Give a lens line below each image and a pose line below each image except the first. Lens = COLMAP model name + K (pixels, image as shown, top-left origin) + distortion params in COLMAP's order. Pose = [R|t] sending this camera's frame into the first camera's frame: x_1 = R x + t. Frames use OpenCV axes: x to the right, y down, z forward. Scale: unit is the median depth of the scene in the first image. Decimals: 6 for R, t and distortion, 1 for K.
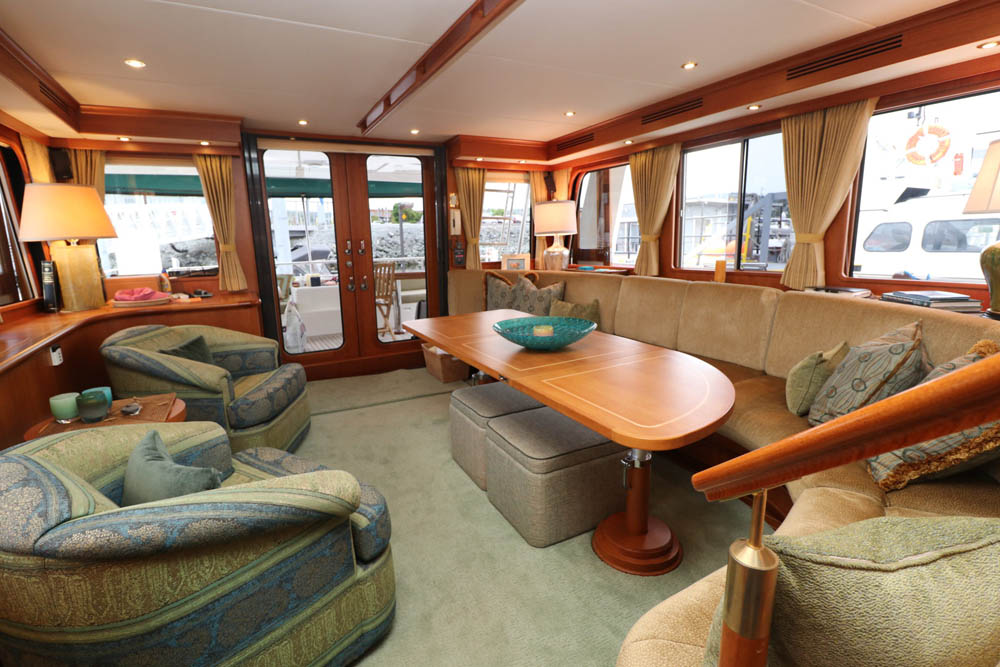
lens RADIAL K [[488.1, 0, 500.5], [0, 488.1, 332.0], [0, 0, 1]] dist [0.000296, 0.000001]
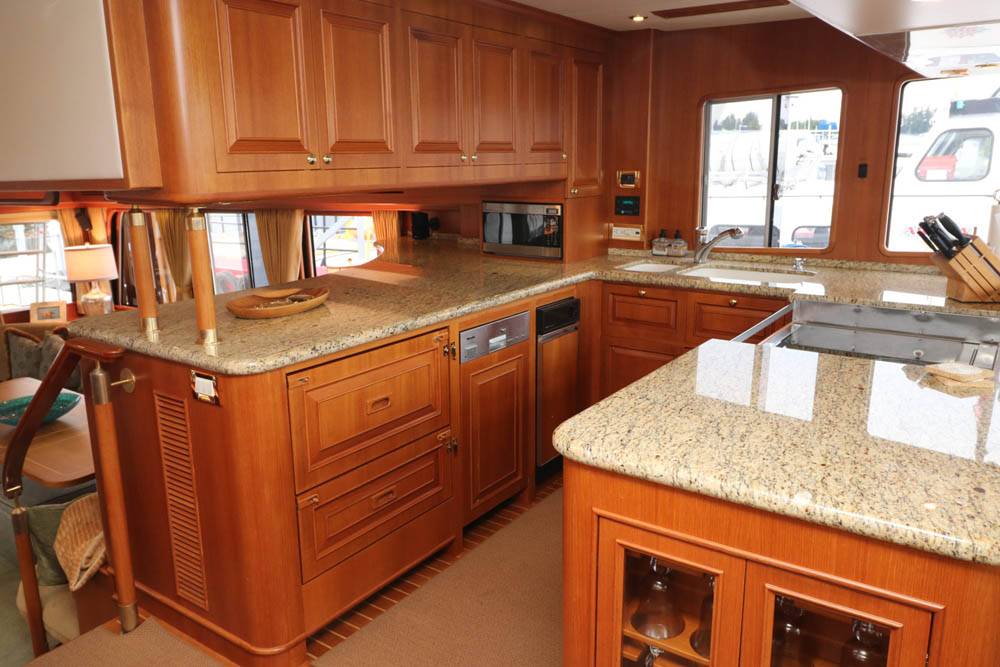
lens RADIAL K [[755.0, 0, 499.5], [0, 755.0, 332.5], [0, 0, 1]] dist [-0.007154, -0.003377]
pose [[0.897482, -0.085685, 0.432647, 0.186853], [0.076009, 0.996319, 0.039646, -0.103511], [-0.434451, -0.002697, 0.900691, -0.648447]]
